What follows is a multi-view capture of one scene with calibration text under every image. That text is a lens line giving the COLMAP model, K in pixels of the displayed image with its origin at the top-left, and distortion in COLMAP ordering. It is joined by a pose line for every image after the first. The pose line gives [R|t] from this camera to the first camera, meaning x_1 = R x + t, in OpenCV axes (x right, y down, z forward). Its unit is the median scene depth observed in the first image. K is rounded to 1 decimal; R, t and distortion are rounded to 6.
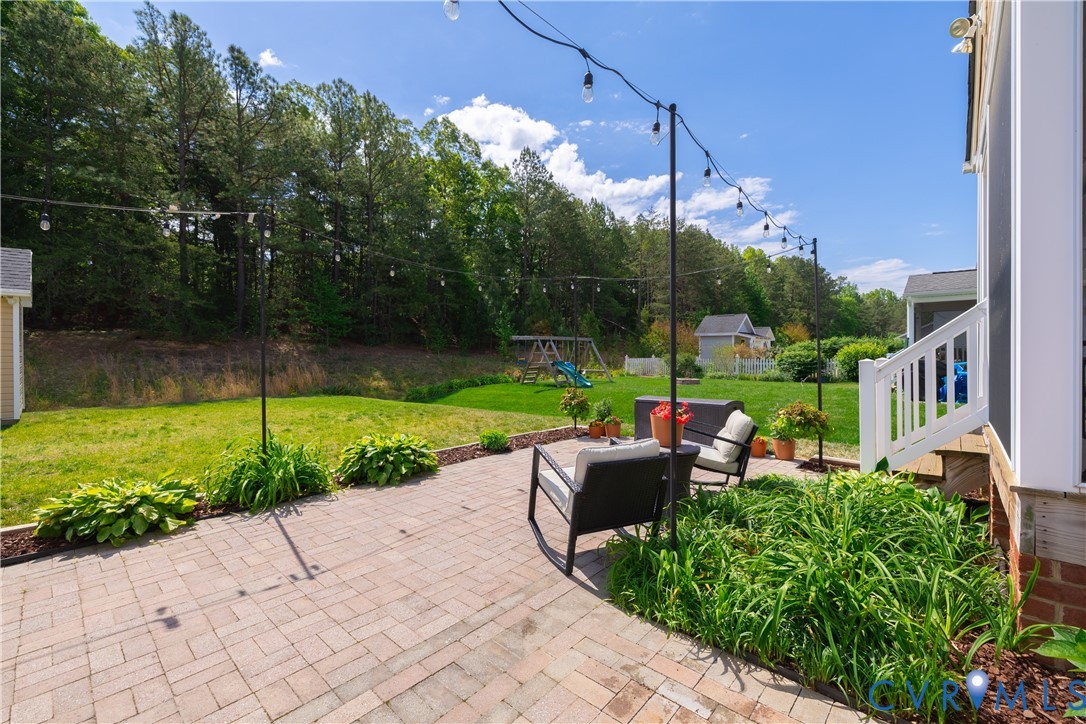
lens RADIAL K [[454.3, 0, 544.0], [0, 454.3, 356.0], [0, 0, 1]] dist [-0.001044, 0.001667]
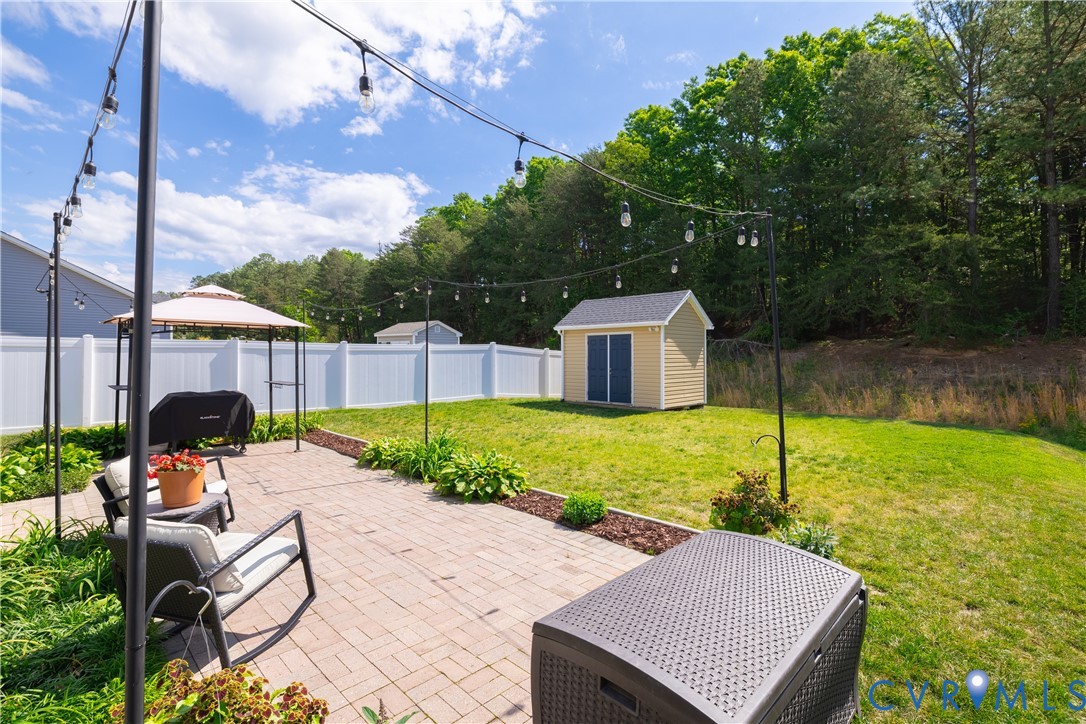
lens RADIAL K [[514.9, 0, 534.8], [0, 514.9, 354.3], [0, 0, 1]] dist [-0.004626, -0.000131]
pose [[-0.056689, 0.008855, -0.998353, 0.928088], [-0.000853, 0.999960, 0.008918, -0.073561], [0.998392, 0.001357, -0.056679, 1.332905]]
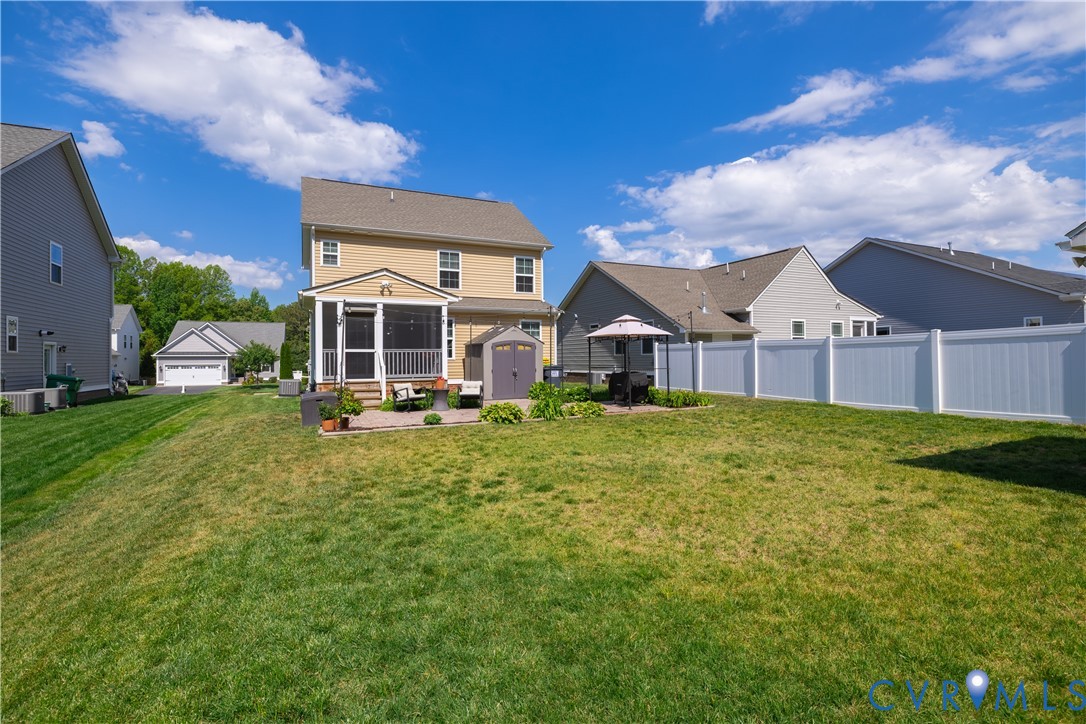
lens RADIAL K [[514.9, 0, 542.6], [0, 514.9, 358.3], [0, 0, 1]] dist [-0.004626, -0.000131]
pose [[-0.920223, 0.014815, 0.391113, -1.583087], [0.015947, 0.999873, -0.000354, -0.022675], [-0.391069, 0.005911, -0.920342, 3.405625]]
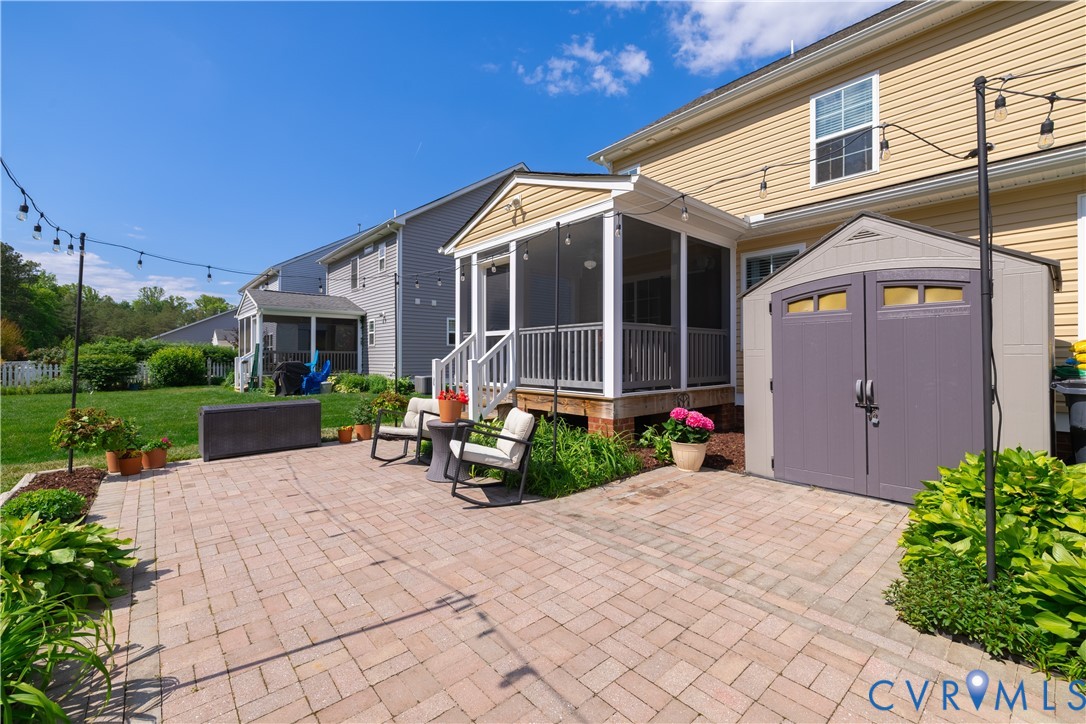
lens RADIAL K [[454.3, 0, 542.6], [0, 454.3, 351.6], [0, 0, 1]] dist [-0.001044, 0.001667]
pose [[0.120624, 0.014416, 0.992594, -0.830769], [0.005041, 0.999873, -0.015134, 0.003928], [-0.992686, 0.006829, 0.120536, 0.435398]]
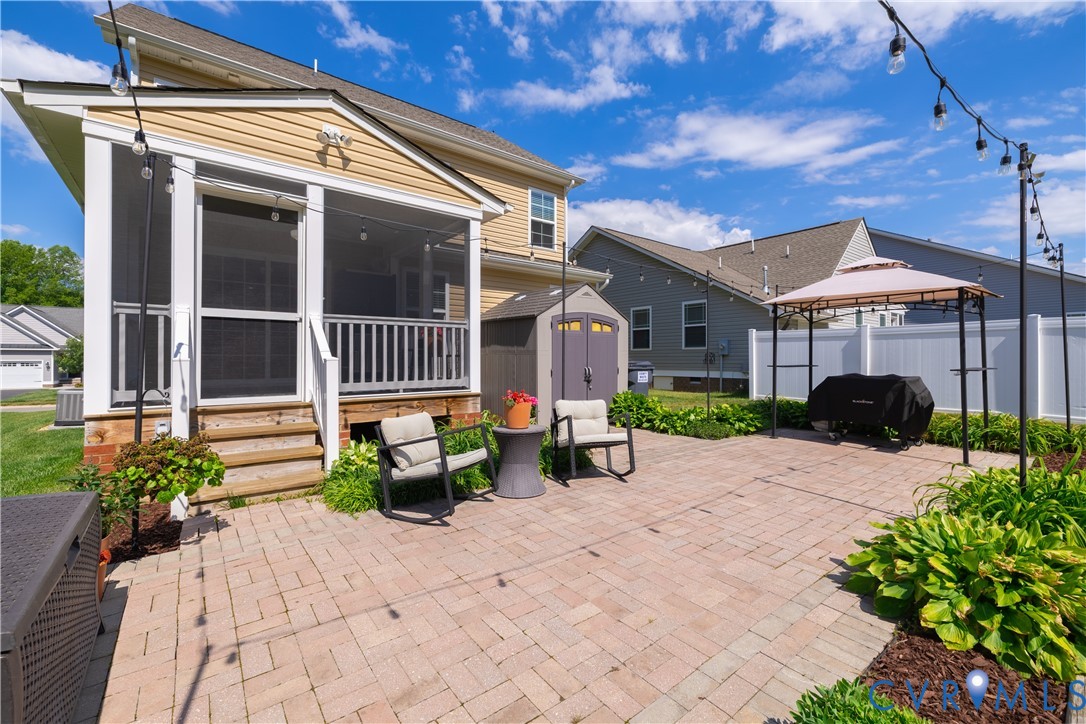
lens RADIAL K [[454.3, 0, 543.2], [0, 454.3, 355.8], [0, 0, 1]] dist [-0.001044, 0.001667]
pose [[-0.985572, 0.009311, 0.169003, -0.000143], [0.008917, 0.999955, -0.003085, 0.008804], [-0.169025, -0.001534, -0.985611, 1.686415]]
